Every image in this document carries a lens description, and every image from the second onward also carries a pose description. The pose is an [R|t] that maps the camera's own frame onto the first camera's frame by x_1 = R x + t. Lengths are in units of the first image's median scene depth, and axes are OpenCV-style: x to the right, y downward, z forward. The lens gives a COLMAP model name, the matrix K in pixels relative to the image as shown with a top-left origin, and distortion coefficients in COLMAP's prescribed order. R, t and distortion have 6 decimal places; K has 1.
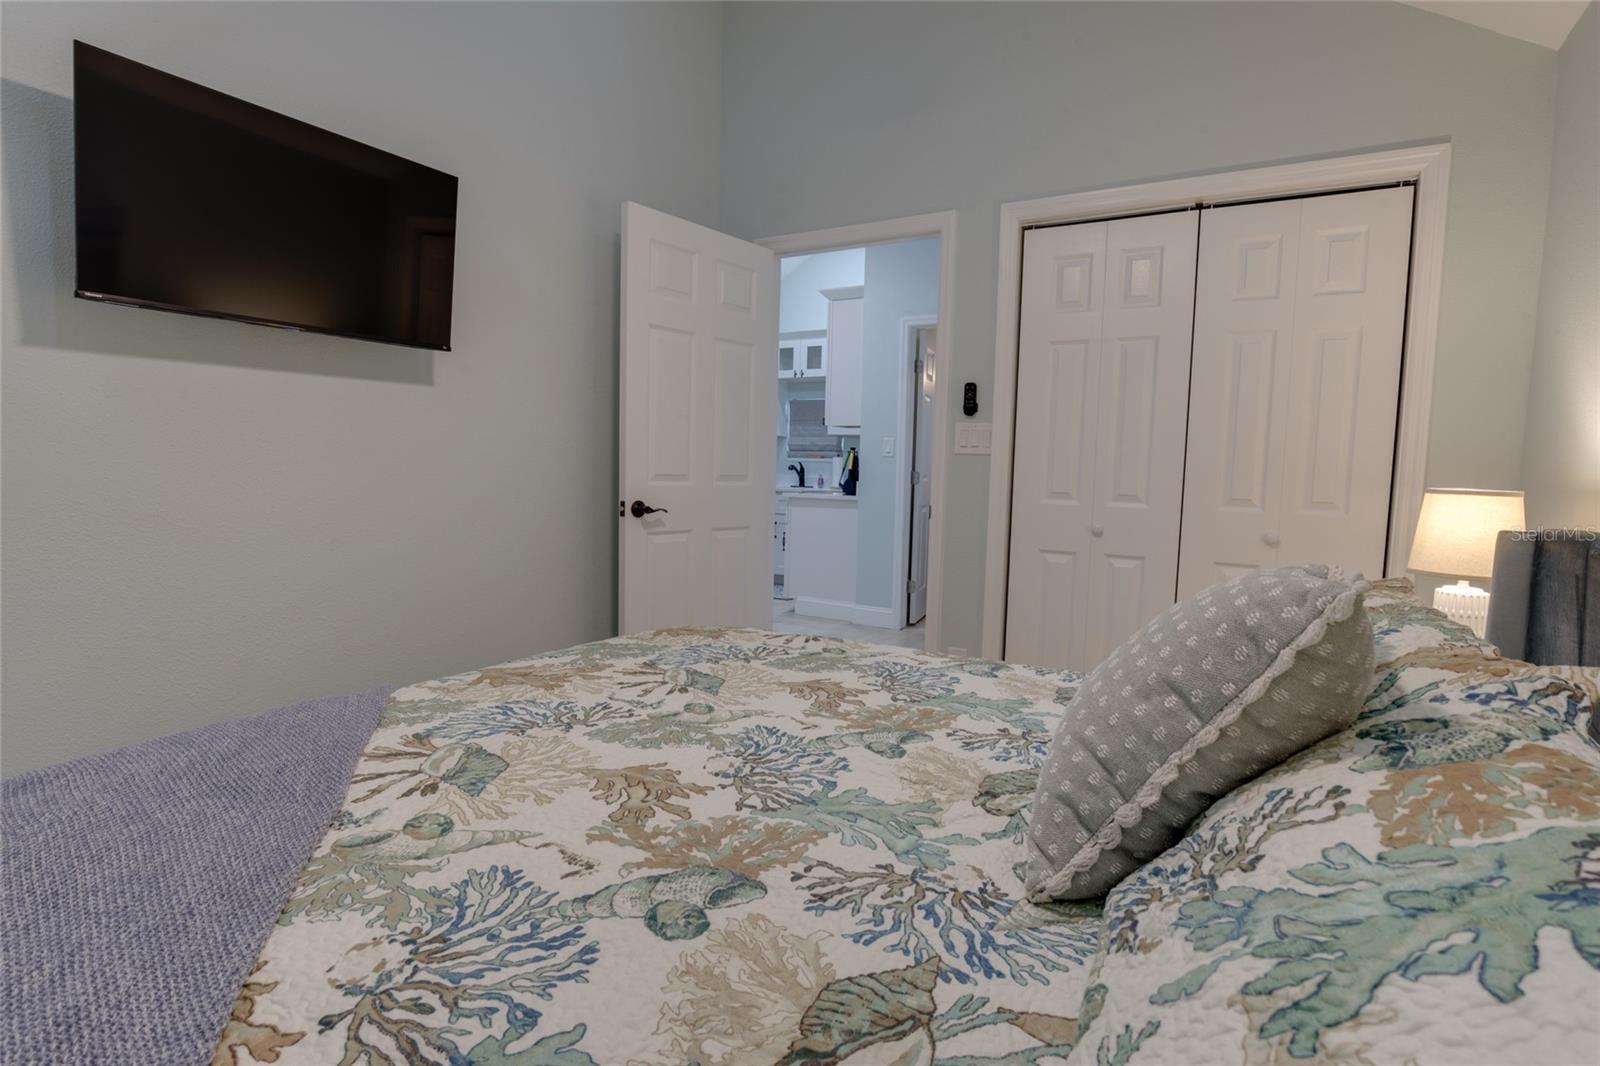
lens RADIAL K [[794.9, 0, 802.2], [0, 794.9, 531.7], [0, 0, 1]] dist [-0.004629, 0.001096]
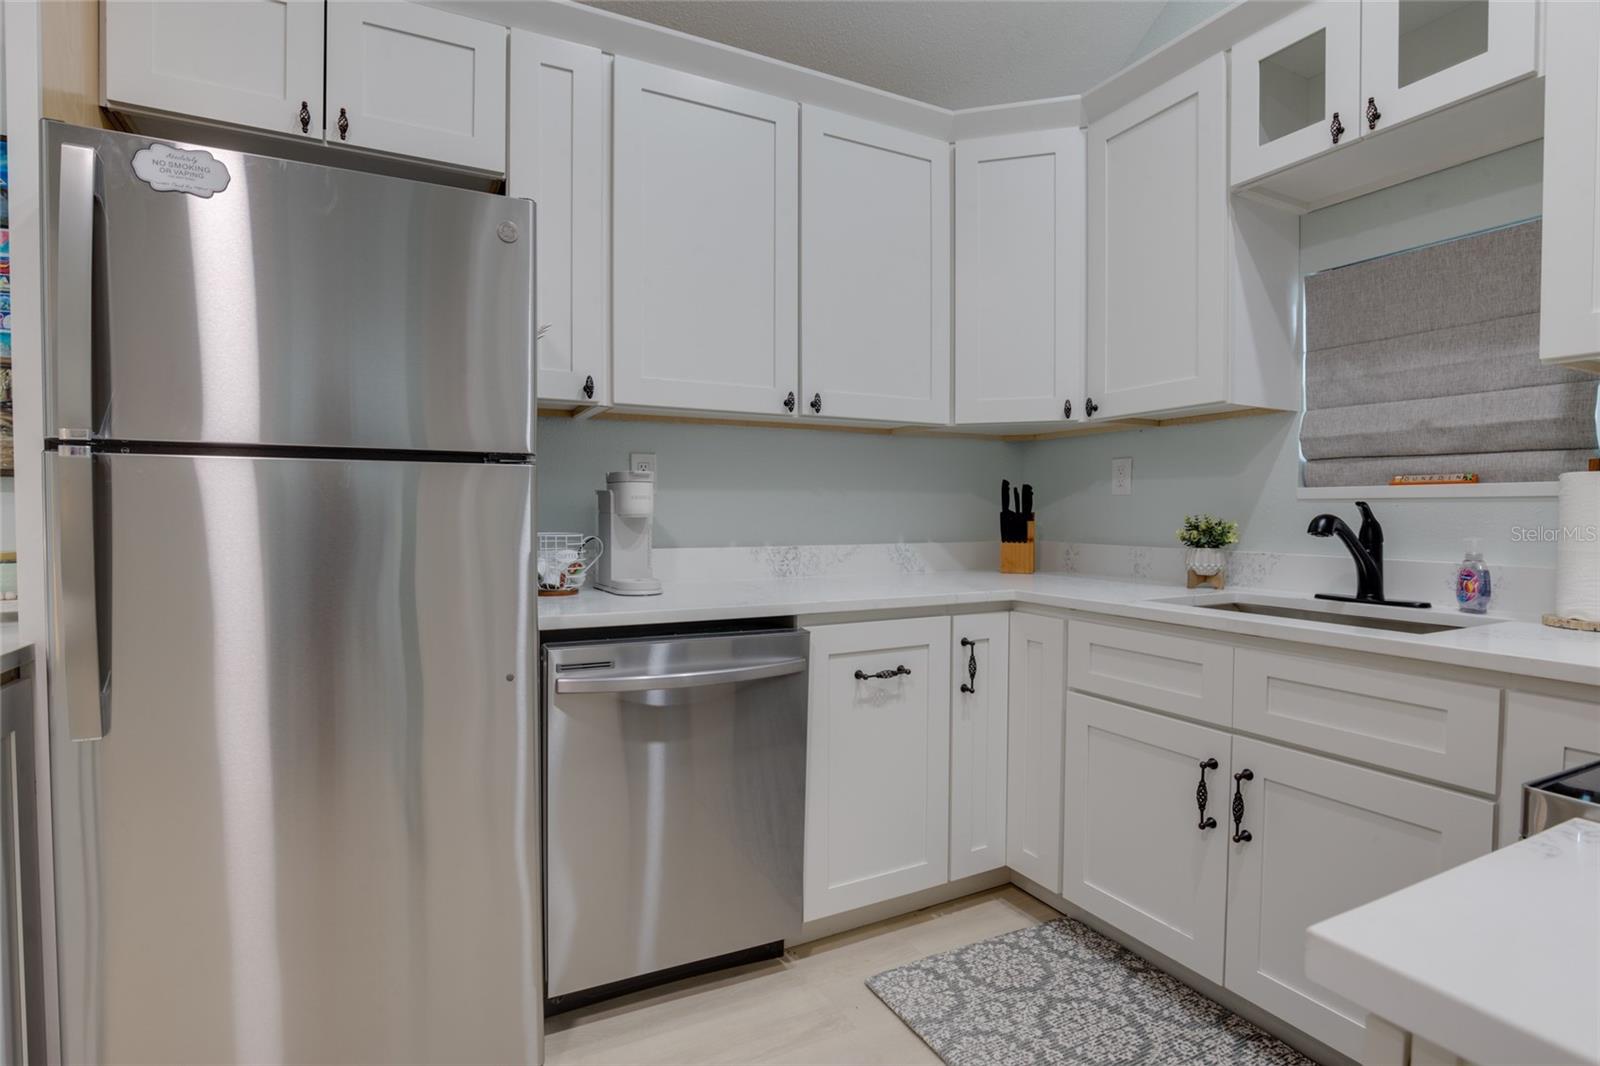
lens RADIAL K [[794.9, 0, 799.8], [0, 794.9, 534.7], [0, 0, 1]] dist [-0.004629, 0.001096]
pose [[0.845049, -0.007940, -0.534629, -0.027752], [-0.021320, 0.998594, -0.048530, -0.092228], [0.534263, 0.052408, 0.843692, 1.047555]]
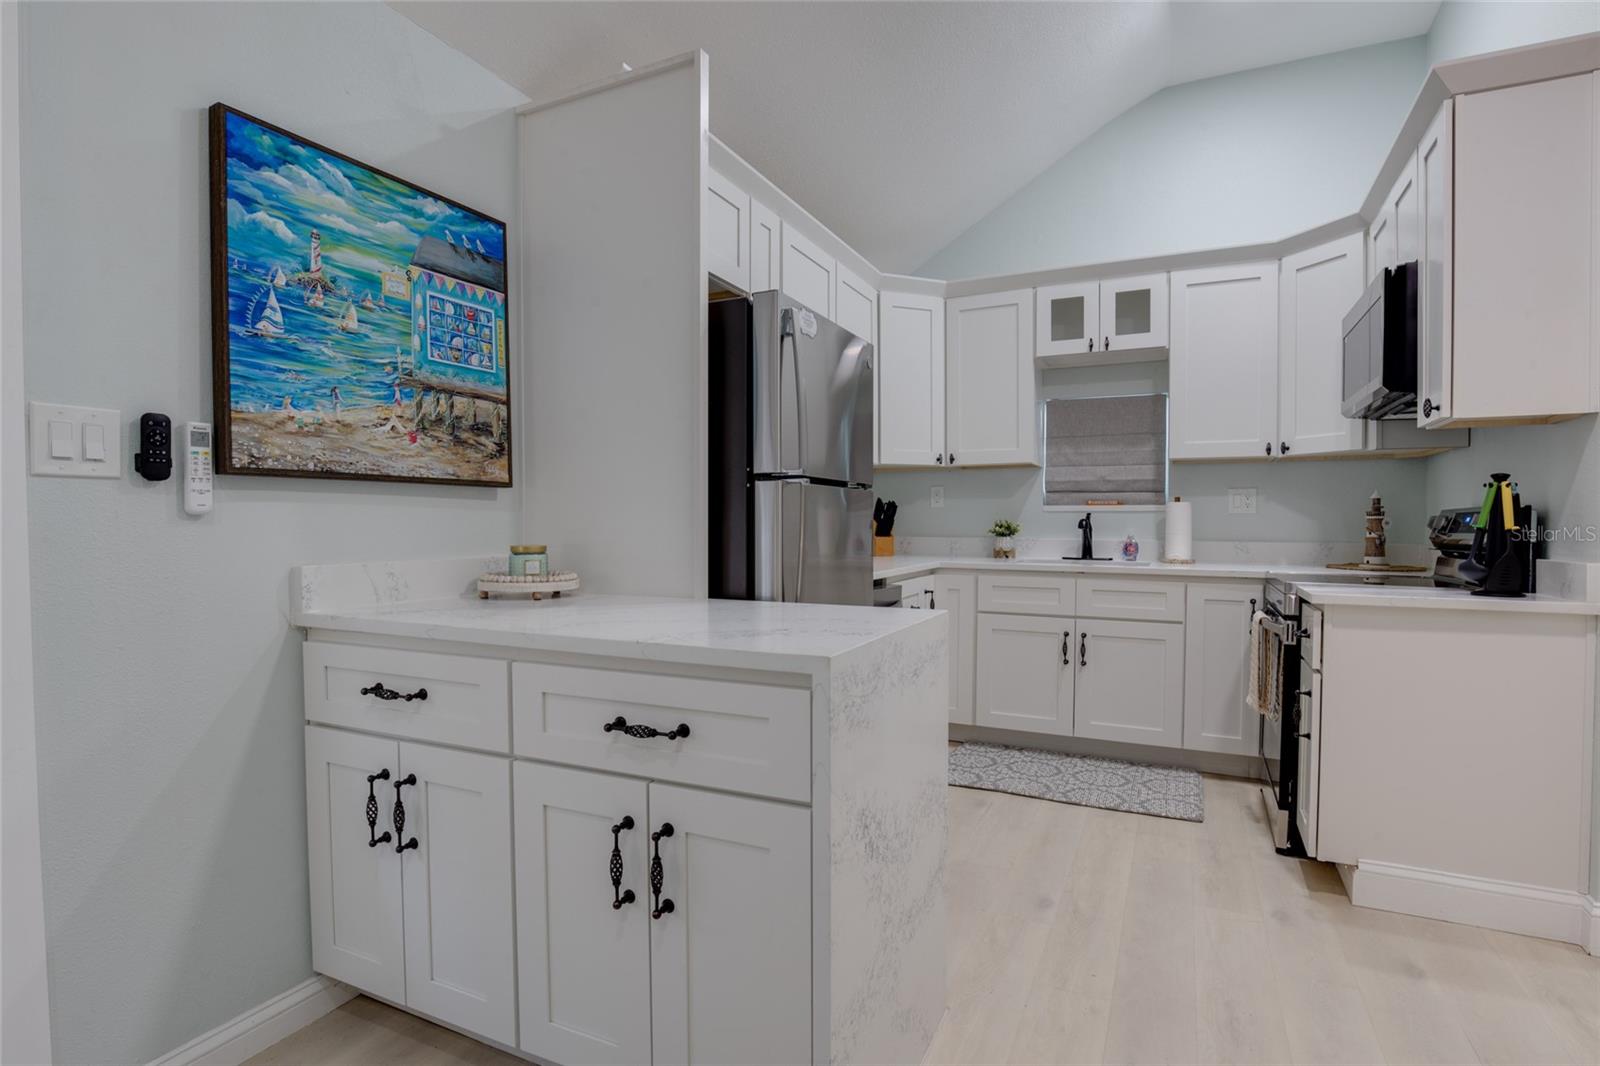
lens RADIAL K [[794.9, 0, 794.8], [0, 794.9, 533.1], [0, 0, 1]] dist [-0.004629, 0.001096]
pose [[0.997706, -0.024070, 0.063274, -0.347724], [0.027850, 0.997836, -0.059555, -0.071390], [-0.061704, 0.061180, 0.996218, 0.721911]]
